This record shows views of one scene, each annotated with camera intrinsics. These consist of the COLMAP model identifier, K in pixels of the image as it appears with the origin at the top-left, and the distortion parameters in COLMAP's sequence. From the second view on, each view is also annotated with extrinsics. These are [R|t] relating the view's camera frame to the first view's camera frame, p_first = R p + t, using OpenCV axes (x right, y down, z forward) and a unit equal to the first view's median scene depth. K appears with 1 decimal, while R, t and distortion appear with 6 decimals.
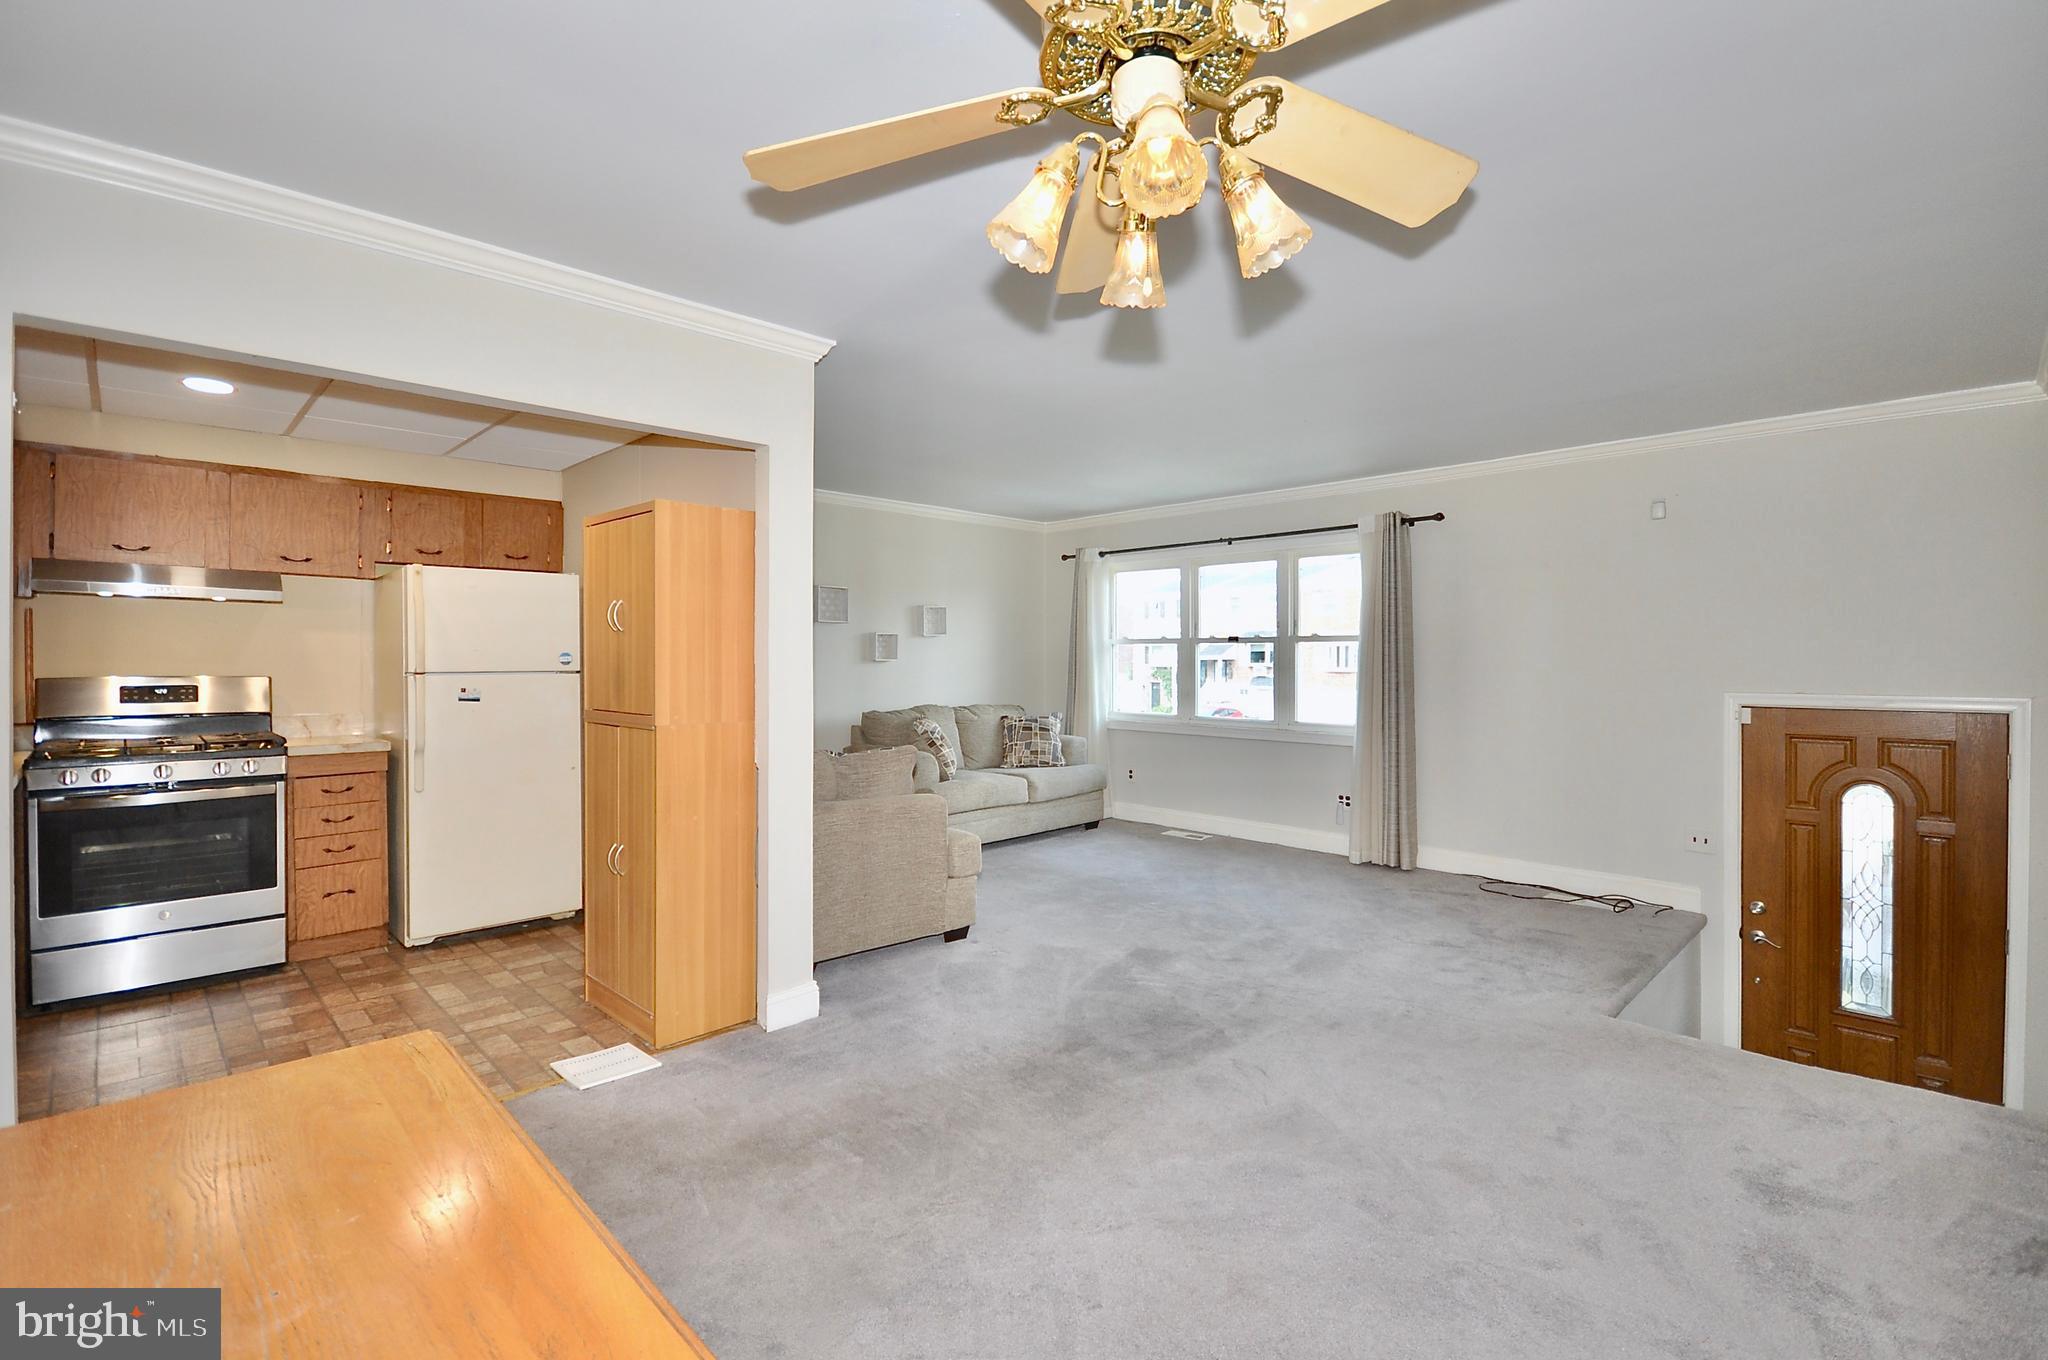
lens RADIAL K [[919.1, 0, 1016.8], [0, 919.1, 655.6], [0, 0, 1]] dist [0.008958, -0.011974]
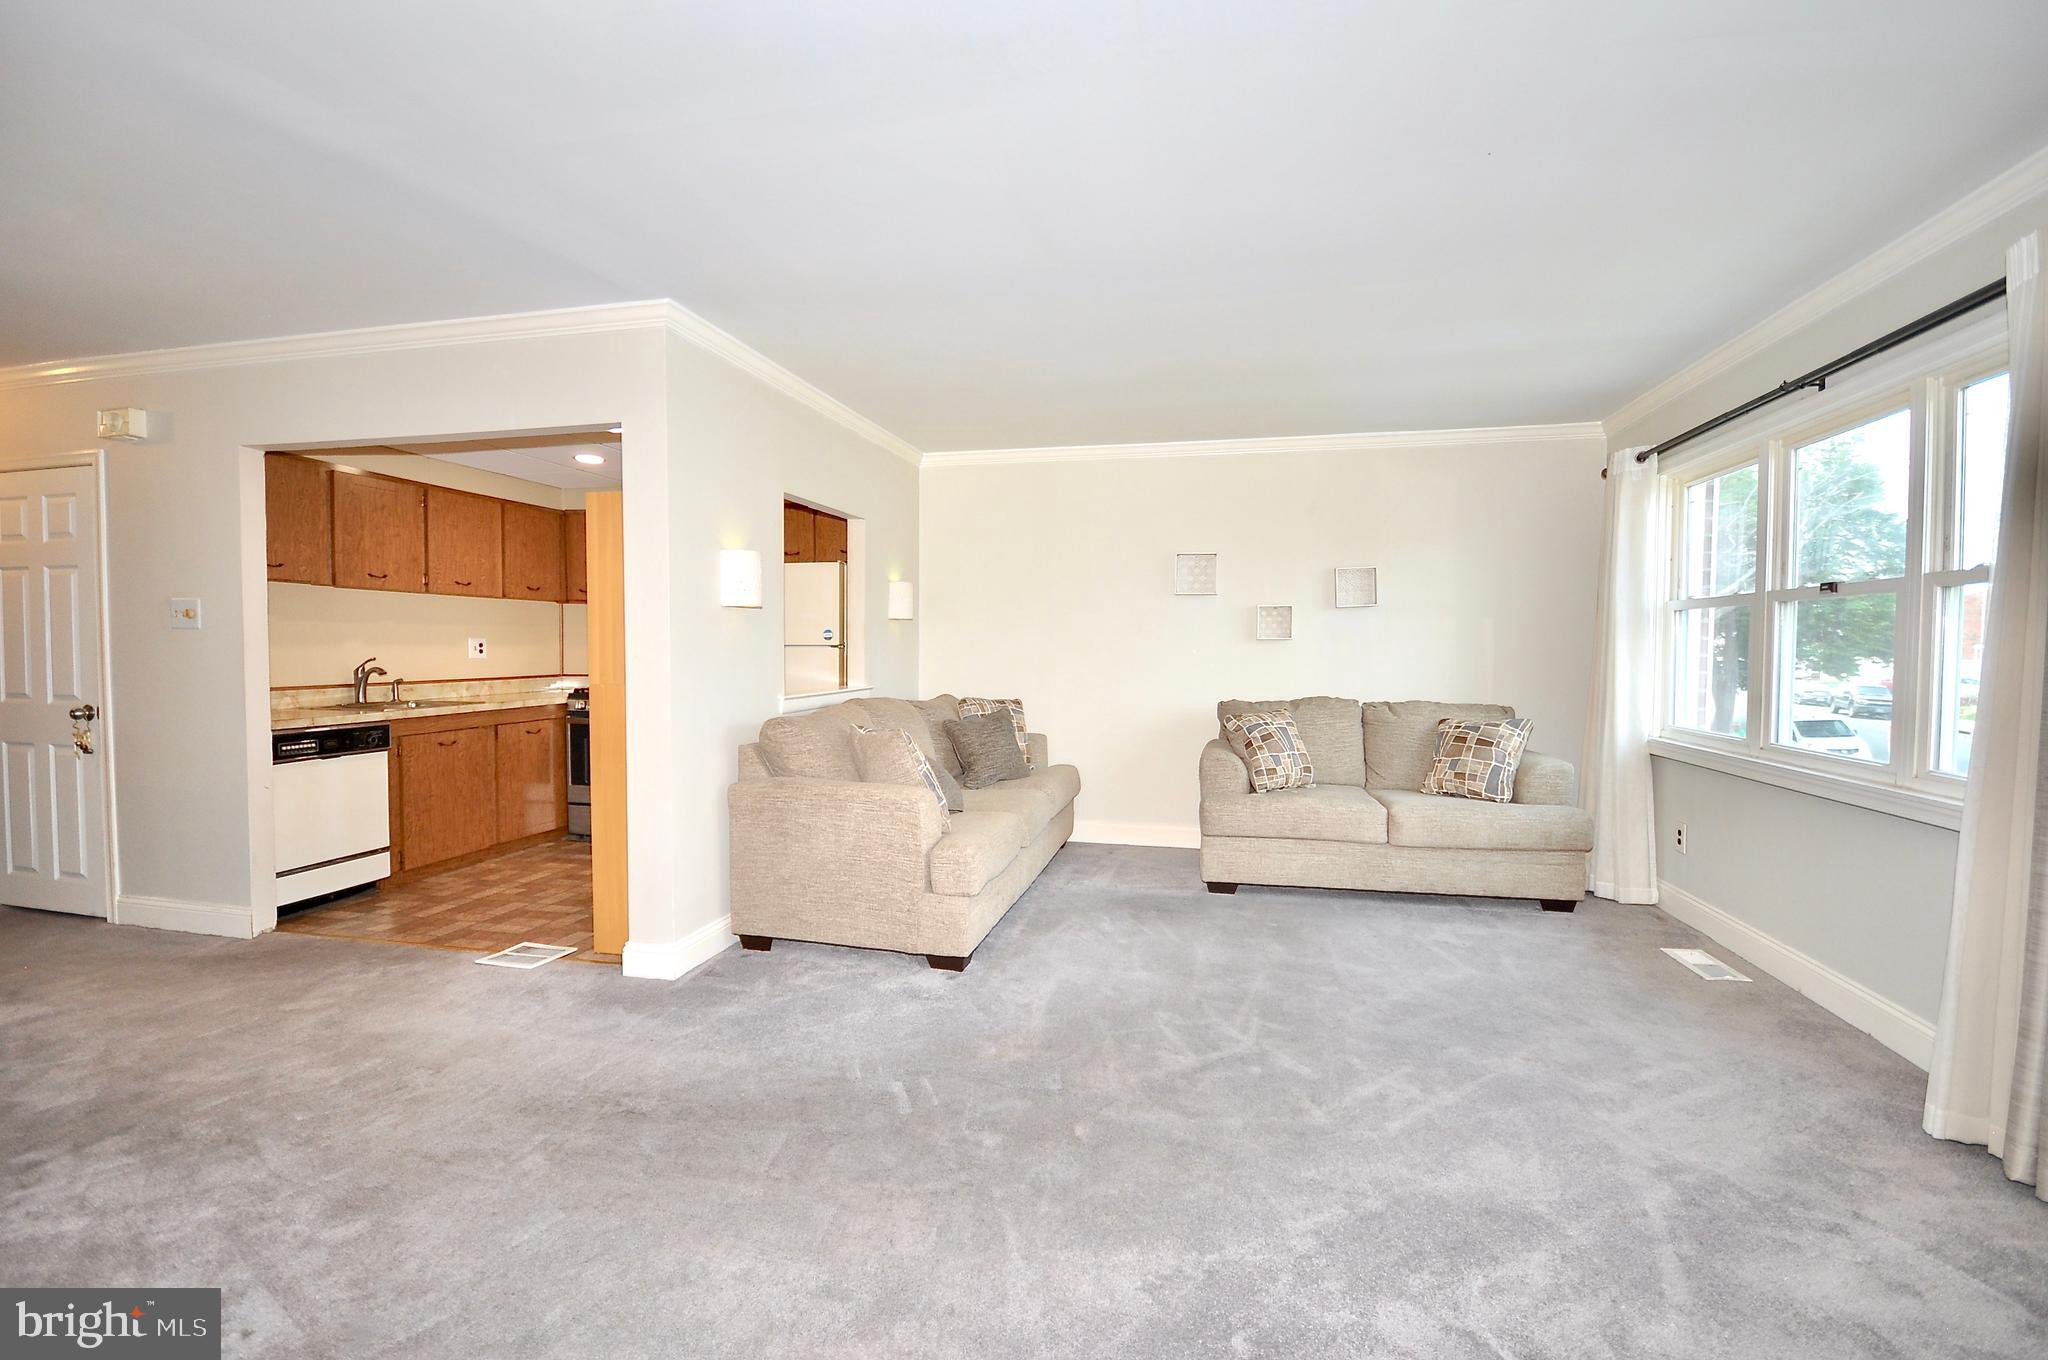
lens RADIAL K [[919.1, 0, 1016.8], [0, 919.1, 655.6], [0, 0, 1]] dist [0.008958, -0.011974]
pose [[0.529576, 0.006509, -0.848238, 0.711950], [-0.000272, 0.999972, 0.007503, 0.023624], [0.848263, -0.003742, 0.529563, 0.644943]]
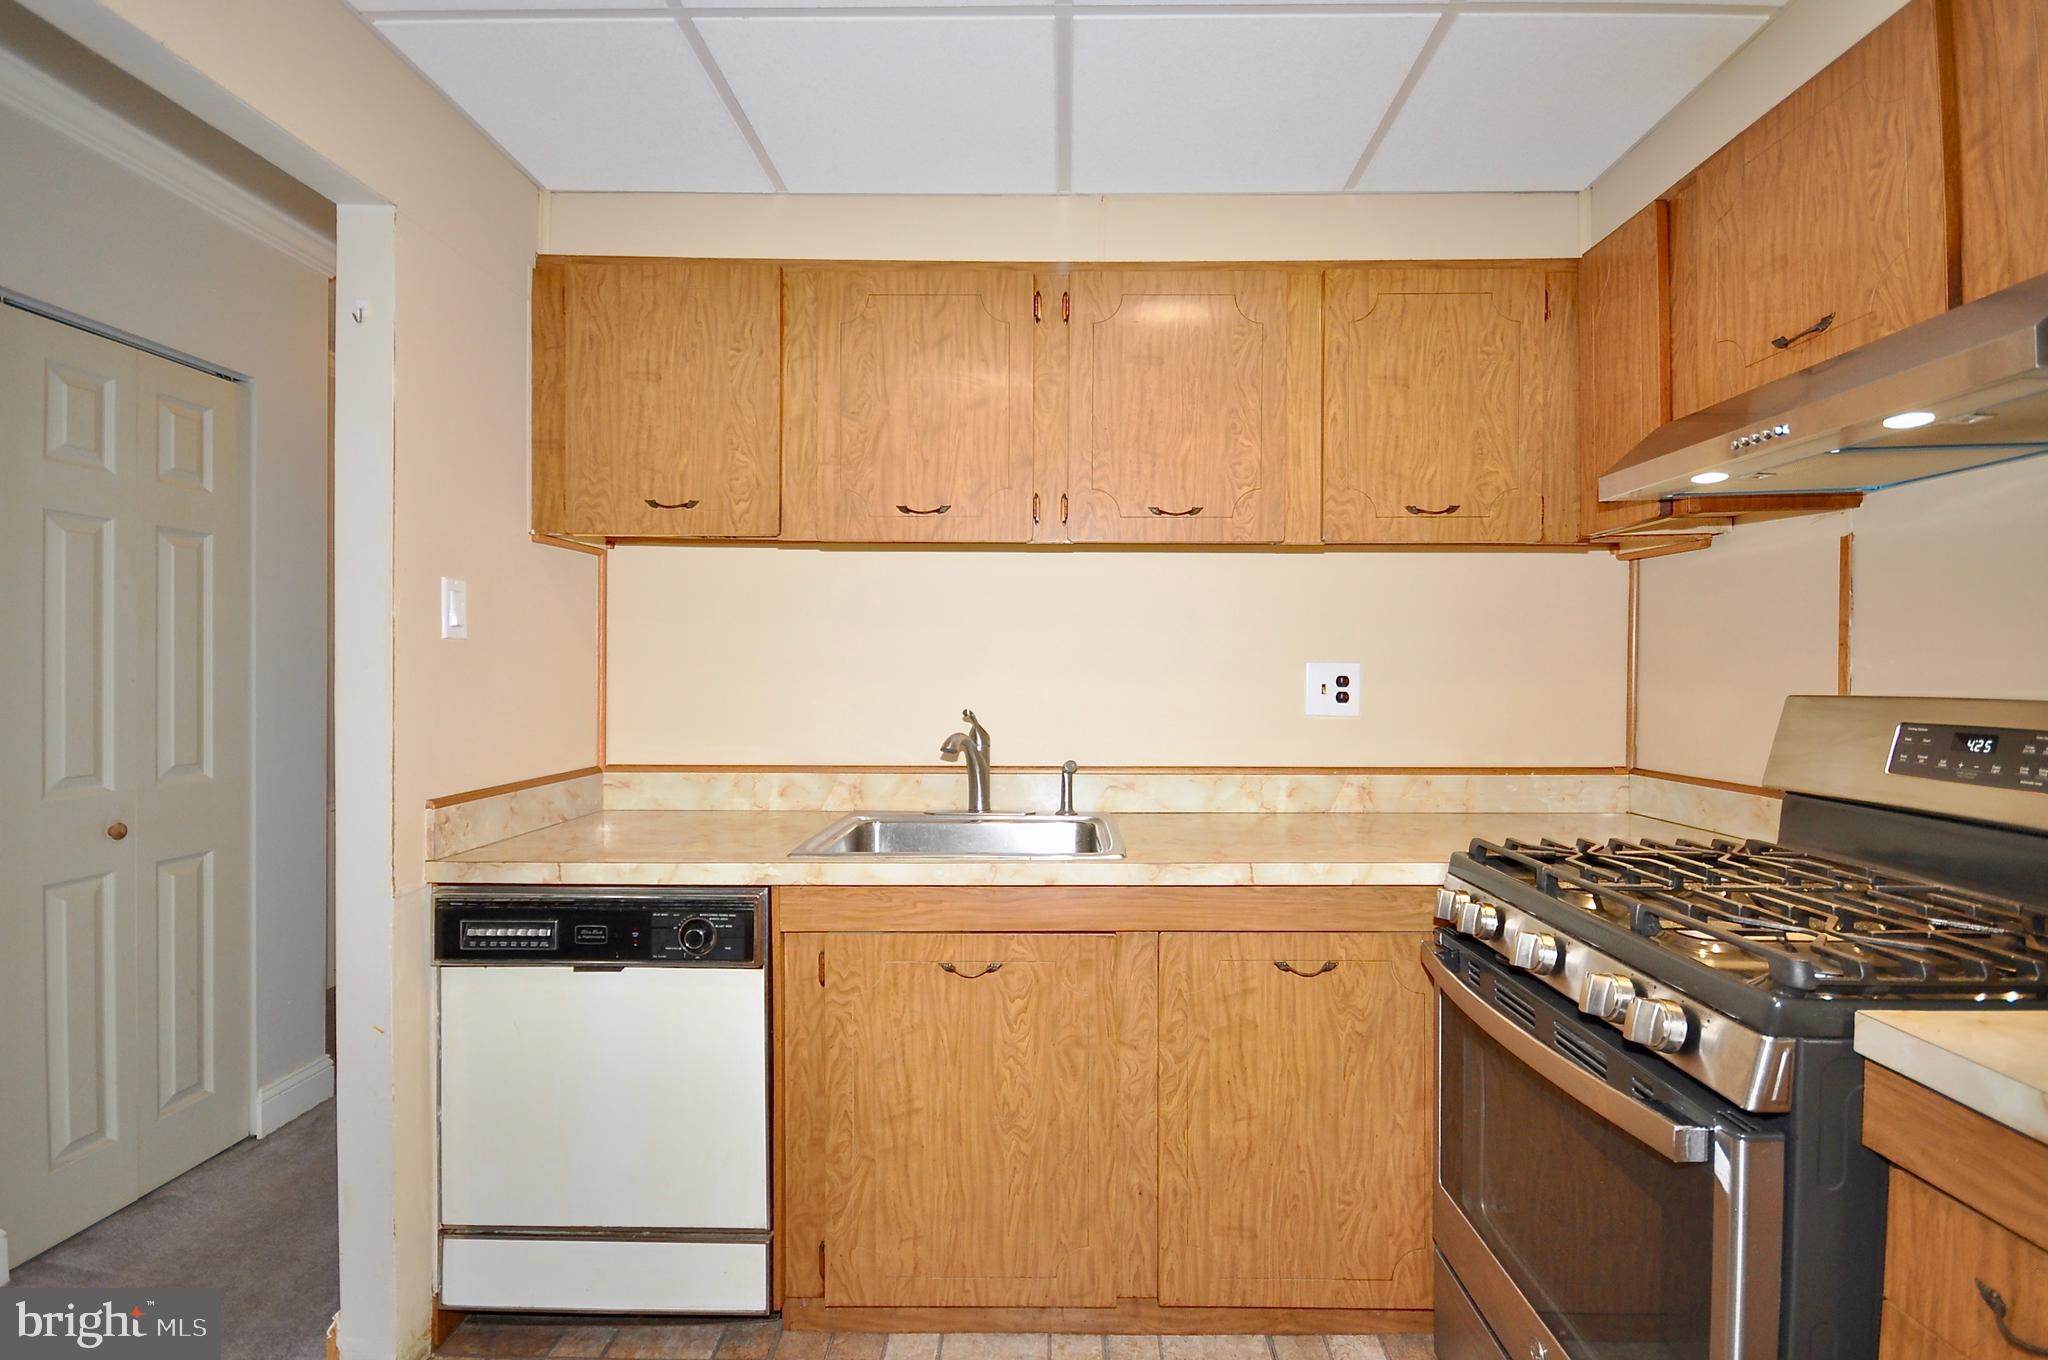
lens RADIAL K [[930.4, 0, 1047.3], [0, 930.4, 681.0], [0, 0, 1]] dist [-0.016410, -0.000065]
pose [[-0.711480, -0.001823, -0.702704, -0.468790], [-0.004984, 0.999985, 0.002452, 0.017270], [0.702689, 0.005247, -0.711478, 0.980190]]
